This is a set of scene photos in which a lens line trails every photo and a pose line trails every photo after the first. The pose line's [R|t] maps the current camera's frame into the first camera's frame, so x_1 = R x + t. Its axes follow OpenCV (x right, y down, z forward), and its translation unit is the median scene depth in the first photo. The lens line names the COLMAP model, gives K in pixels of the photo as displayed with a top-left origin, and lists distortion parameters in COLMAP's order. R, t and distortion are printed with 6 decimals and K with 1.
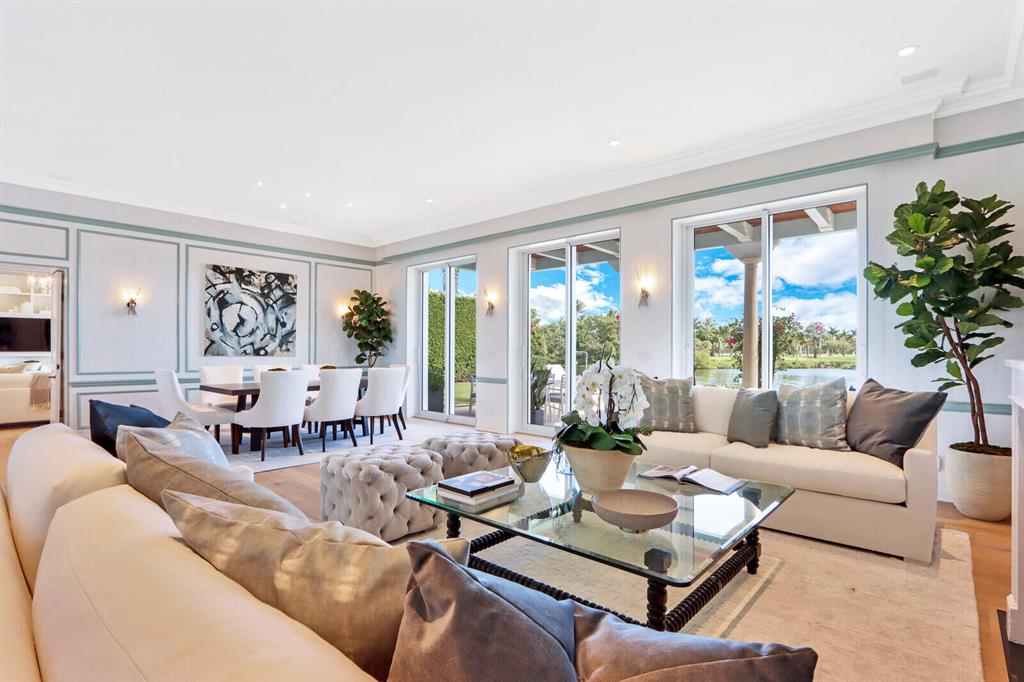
lens RADIAL K [[497.2, 0, 514.8], [0, 497.2, 348.9], [0, 0, 1]] dist [-0.019874, 0.000584]
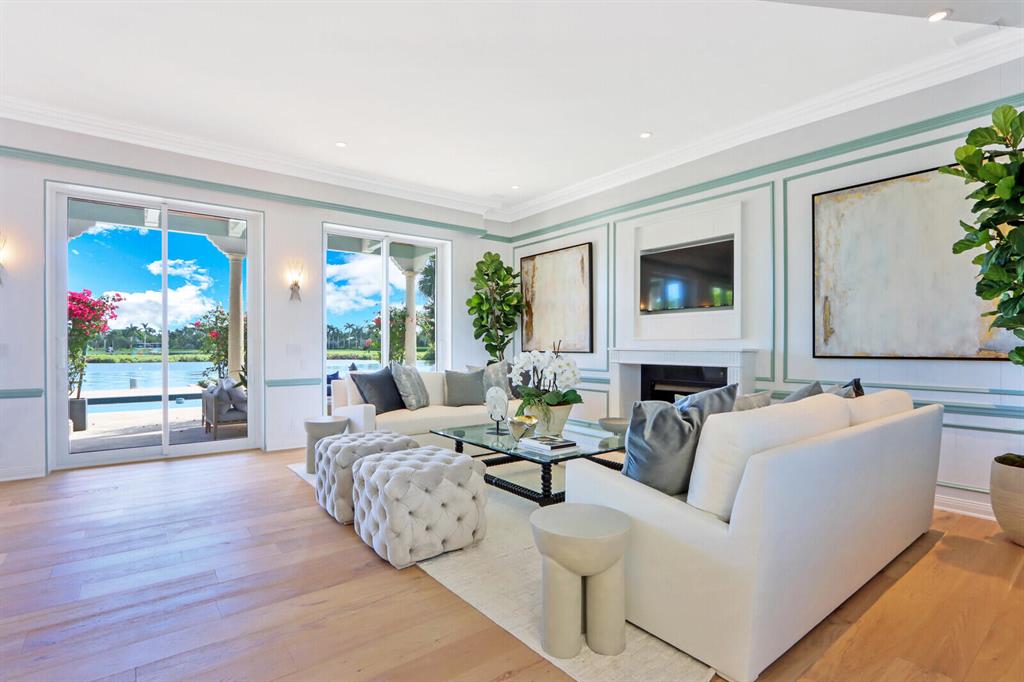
lens RADIAL K [[495.0, 0, 511.0], [0, 495.0, 353.3], [0, 0, 1]] dist [-0.017307, 0.000575]
pose [[0.179159, -0.017930, 0.983657, -0.484596], [-0.005707, 0.999798, 0.019264, 0.000058], [-0.983804, -0.009066, 0.179021, 0.293505]]
